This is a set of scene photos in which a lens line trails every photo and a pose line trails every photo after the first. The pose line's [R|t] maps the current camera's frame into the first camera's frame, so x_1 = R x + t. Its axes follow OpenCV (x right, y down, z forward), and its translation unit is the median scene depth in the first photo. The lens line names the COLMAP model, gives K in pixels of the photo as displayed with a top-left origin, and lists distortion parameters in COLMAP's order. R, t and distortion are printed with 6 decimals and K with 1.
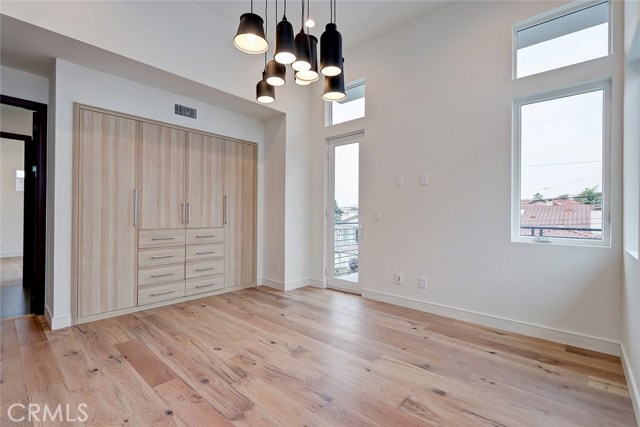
lens RADIAL K [[293.2, 0, 319.0], [0, 293.2, 210.5], [0, 0, 1]] dist [0.000284, -0.001074]
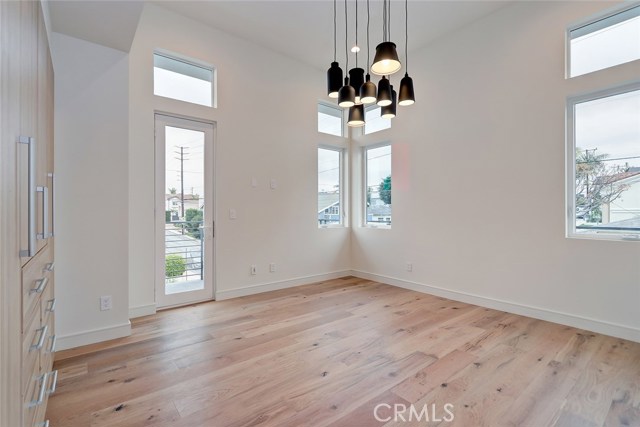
lens RADIAL K [[293.2, 0, 305.1], [0, 293.2, 217.3], [0, 0, 1]] dist [0.000284, -0.001074]
pose [[0.183395, -0.026958, 0.982670, -1.000882], [-0.006238, 0.999572, 0.028586, -0.003091], [-0.983019, -0.011372, 0.183149, 0.770676]]
